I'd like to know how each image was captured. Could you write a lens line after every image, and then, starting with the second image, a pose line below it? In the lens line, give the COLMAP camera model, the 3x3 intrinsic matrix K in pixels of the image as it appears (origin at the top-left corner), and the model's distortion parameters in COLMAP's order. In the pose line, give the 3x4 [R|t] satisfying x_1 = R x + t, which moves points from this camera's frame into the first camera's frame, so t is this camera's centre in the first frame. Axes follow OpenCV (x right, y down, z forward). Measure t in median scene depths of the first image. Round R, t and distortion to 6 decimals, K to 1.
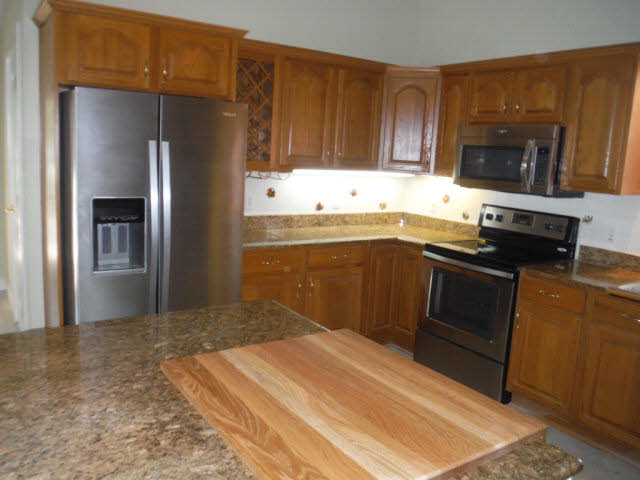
lens RADIAL K [[536.0, 0, 321.4], [0, 536.0, 233.7], [0, 0, 1]] dist [-0.058695, 0.025130]
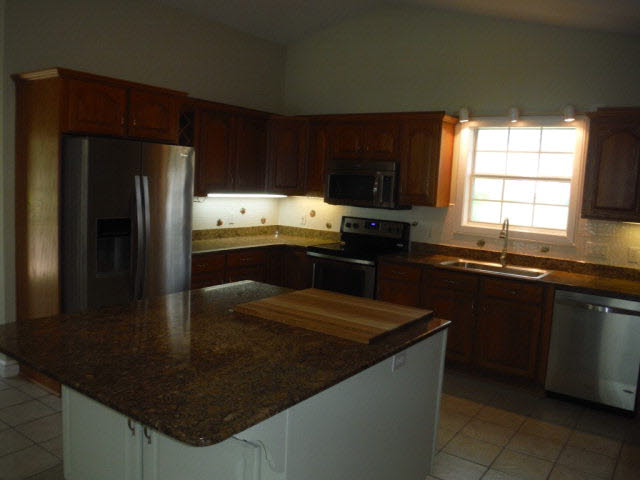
lens RADIAL K [[536.0, 0, 319.9], [0, 536.0, 237.9], [0, 0, 1]] dist [-0.058695, 0.025130]
pose [[0.938948, -0.042772, 0.341390, -0.283860], [0.051844, 0.998502, -0.017490, 0.026644], [-0.340130, 0.034121, 0.939759, -0.350960]]
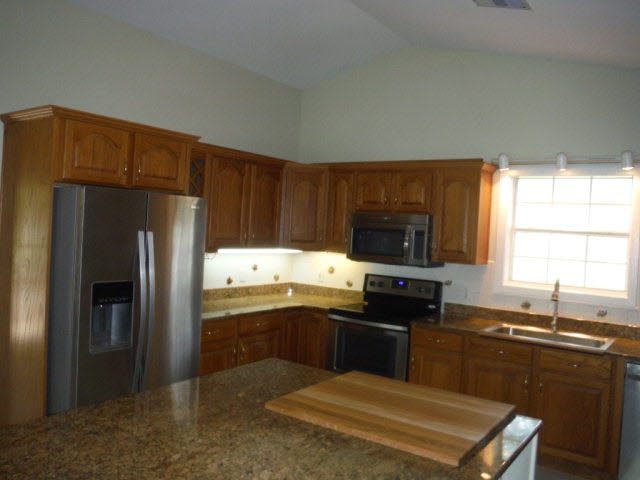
lens RADIAL K [[536.0, 0, 320.9], [0, 536.0, 238.1], [0, 0, 1]] dist [-0.058695, 0.025130]
pose [[0.935926, -0.010991, 0.352025, -0.291910], [0.051793, 0.992942, -0.106699, -0.012740], [-0.348367, 0.118094, 0.929889, -0.172583]]
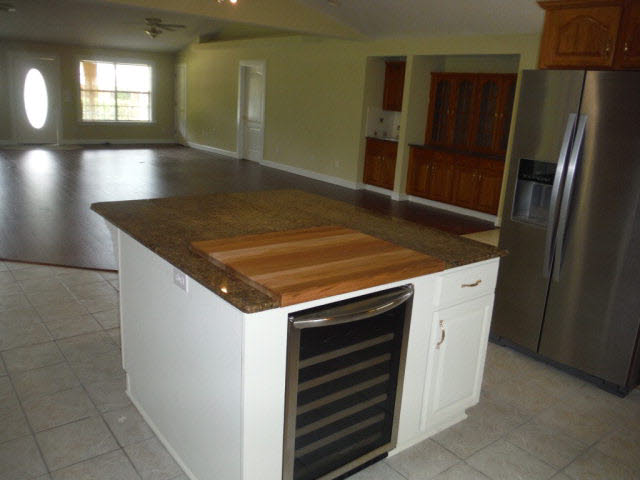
lens RADIAL K [[536.0, 0, 324.3], [0, 536.0, 236.1], [0, 0, 1]] dist [-0.058695, 0.025130]
pose [[0.077402, 0.206748, -0.975328, 0.628545], [-0.207273, 0.960225, 0.187098, -0.022056], [0.975216, 0.187678, 0.117177, 0.331598]]
